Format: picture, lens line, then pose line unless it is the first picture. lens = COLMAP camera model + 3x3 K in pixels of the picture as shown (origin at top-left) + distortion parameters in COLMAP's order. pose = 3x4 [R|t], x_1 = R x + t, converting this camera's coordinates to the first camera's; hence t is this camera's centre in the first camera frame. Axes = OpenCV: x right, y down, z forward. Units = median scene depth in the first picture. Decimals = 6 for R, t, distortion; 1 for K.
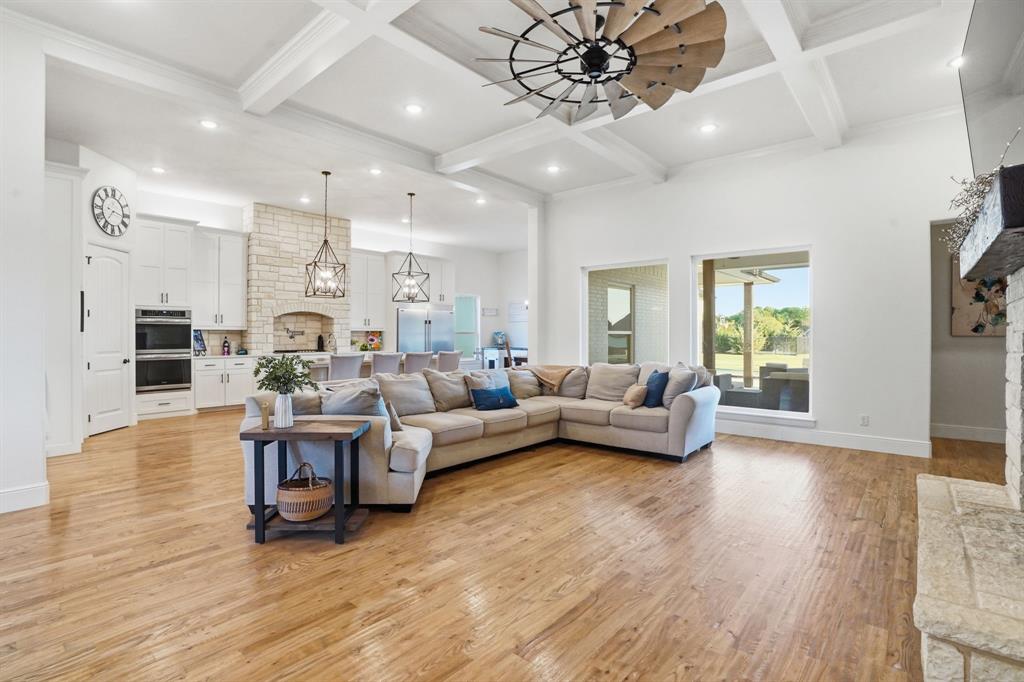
lens RADIAL K [[478.8, 0, 506.7], [0, 478.8, 335.1], [0, 0, 1]] dist [-0.032475, 0.000739]
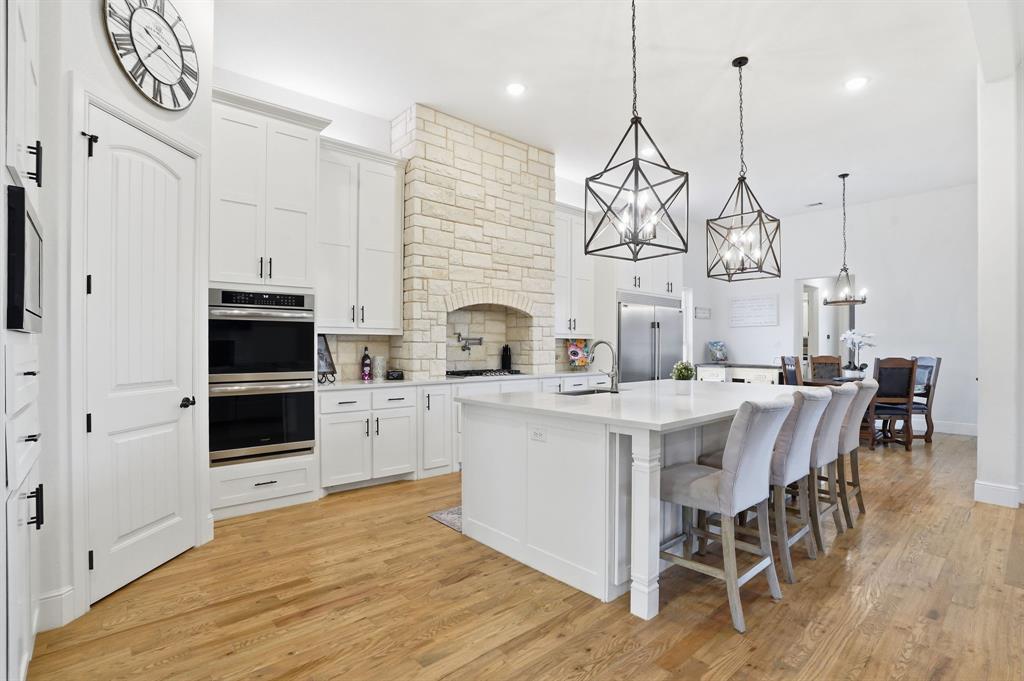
lens RADIAL K [[478.8, 0, 515.9], [0, 478.8, 346.1], [0, 0, 1]] dist [-0.032475, 0.000739]
pose [[0.993850, 0.003649, -0.110675, -0.358857], [-0.003581, 0.999993, 0.000817, 0.000882], [0.110677, -0.000416, 0.993856, 0.467281]]
